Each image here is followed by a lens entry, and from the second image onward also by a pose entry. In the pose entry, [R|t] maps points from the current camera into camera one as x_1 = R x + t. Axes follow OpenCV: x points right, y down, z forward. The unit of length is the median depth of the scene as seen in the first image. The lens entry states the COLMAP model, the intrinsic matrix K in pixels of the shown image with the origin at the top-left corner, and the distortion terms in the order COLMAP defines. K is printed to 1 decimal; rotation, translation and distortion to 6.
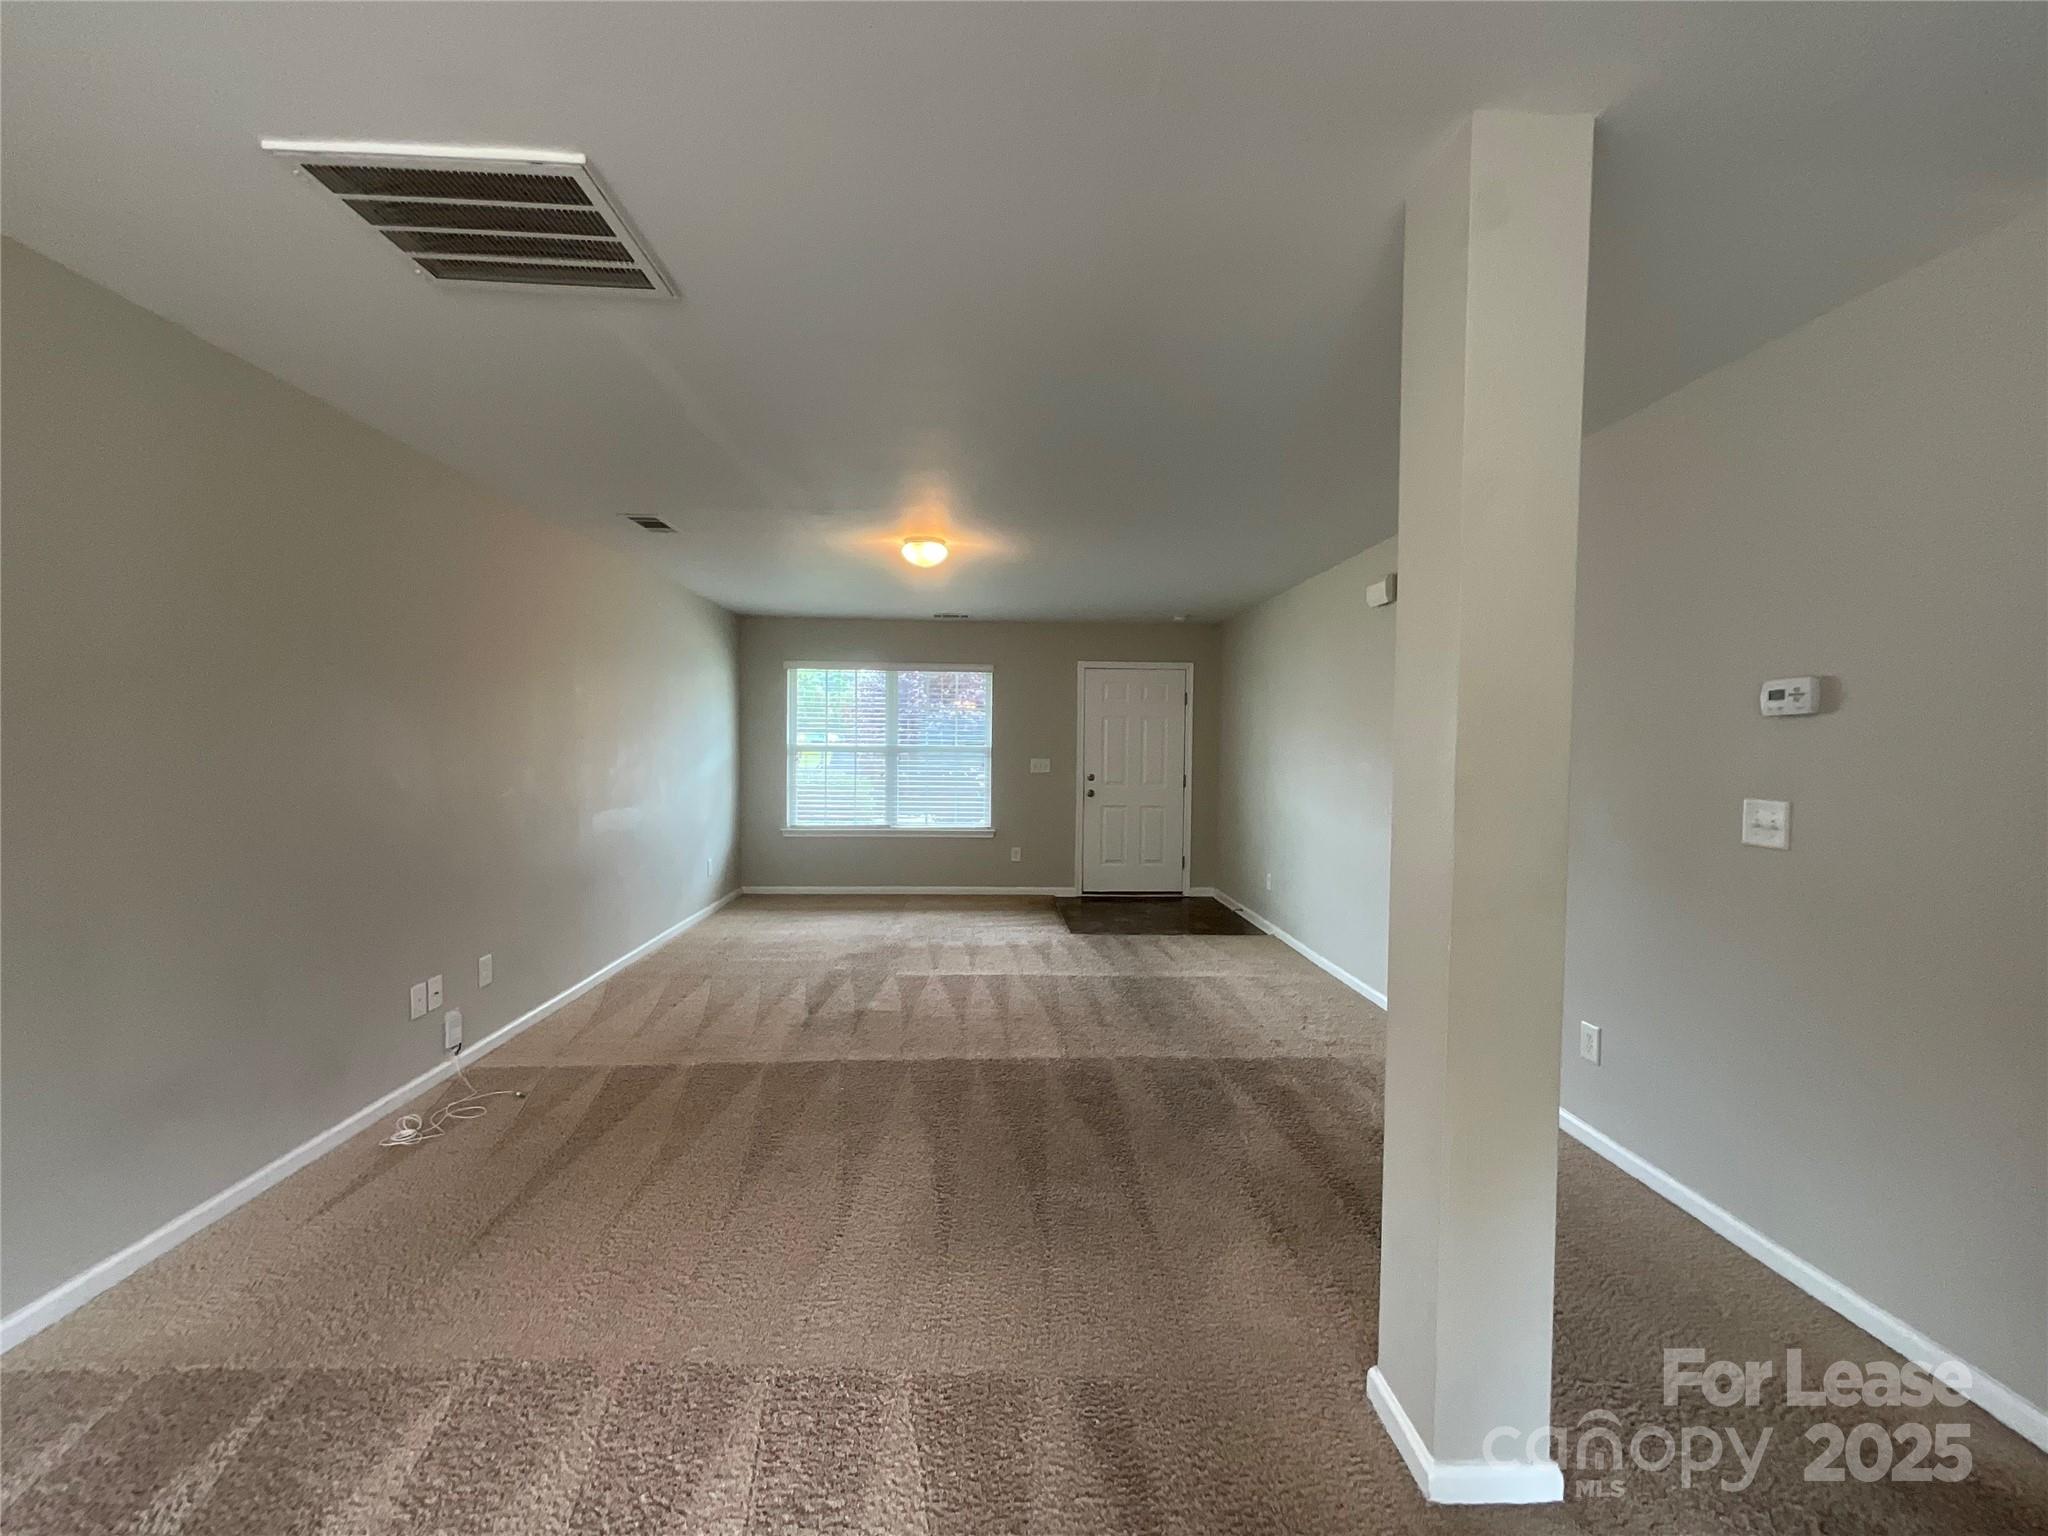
lens RADIAL K [[833.4, 0, 1030.1], [0, 833.4, 770.4], [0, 0, 1]] dist [0.011657, -0.000132]
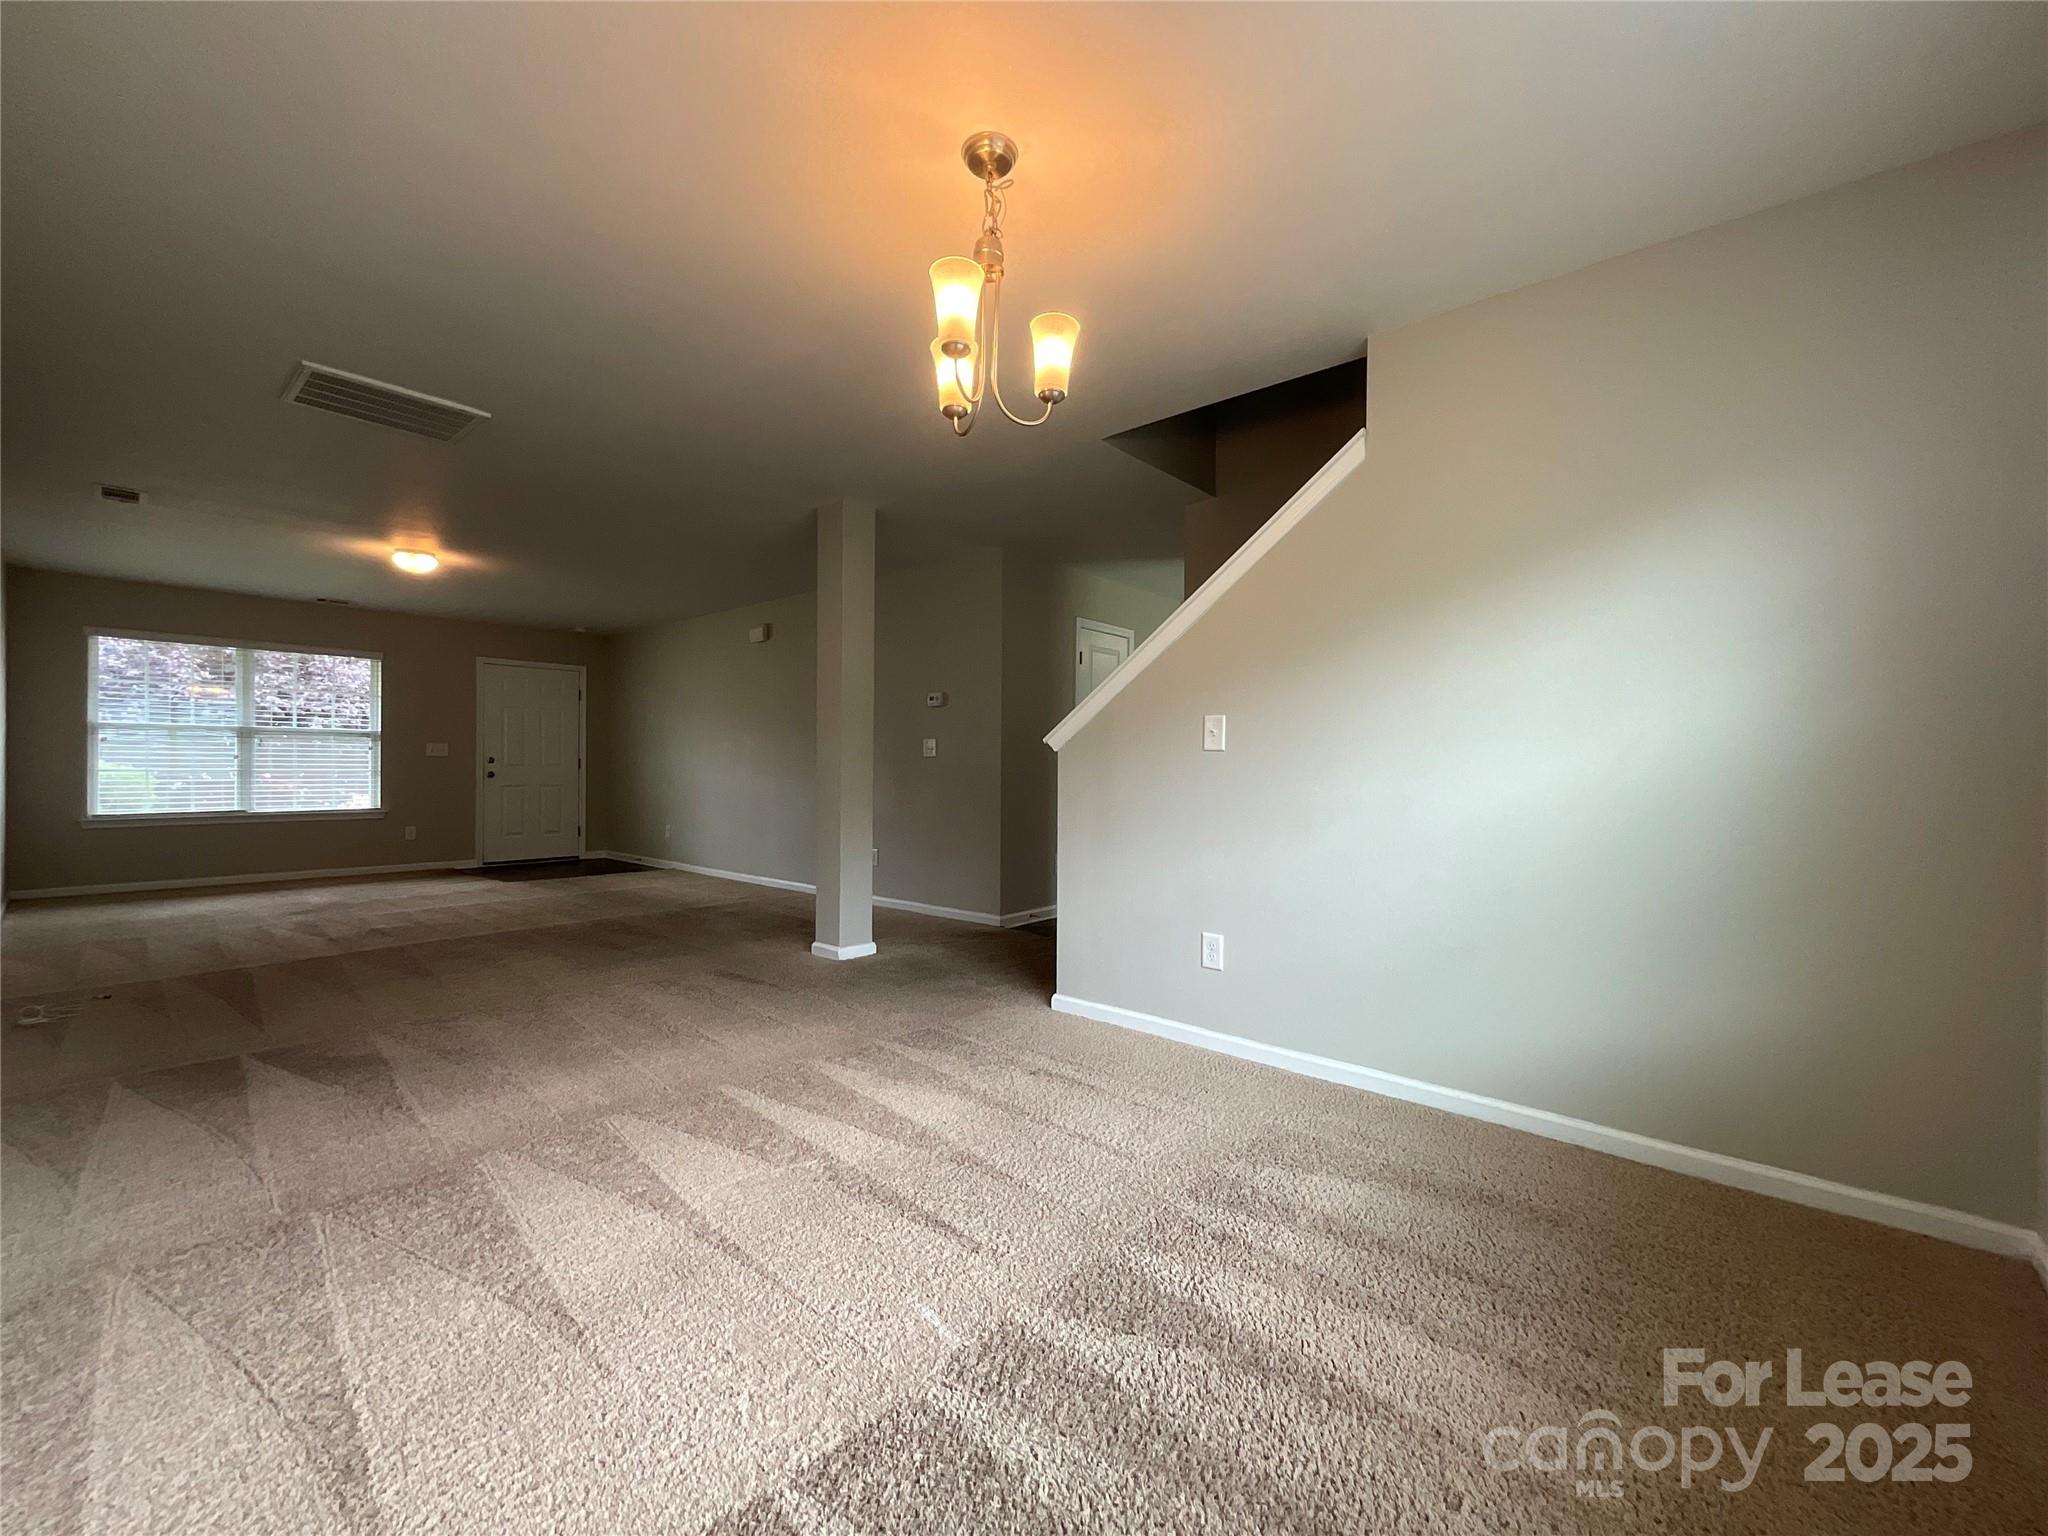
lens RADIAL K [[833.4, 0, 1030.1], [0, 833.4, 770.4], [0, 0, 1]] dist [0.011657, -0.000132]
pose [[0.691950, -0.008795, 0.721892, -0.249736], [0.022999, 0.999687, -0.009865, 0.052248], [-0.721579, 0.023429, 0.691936, -0.323501]]
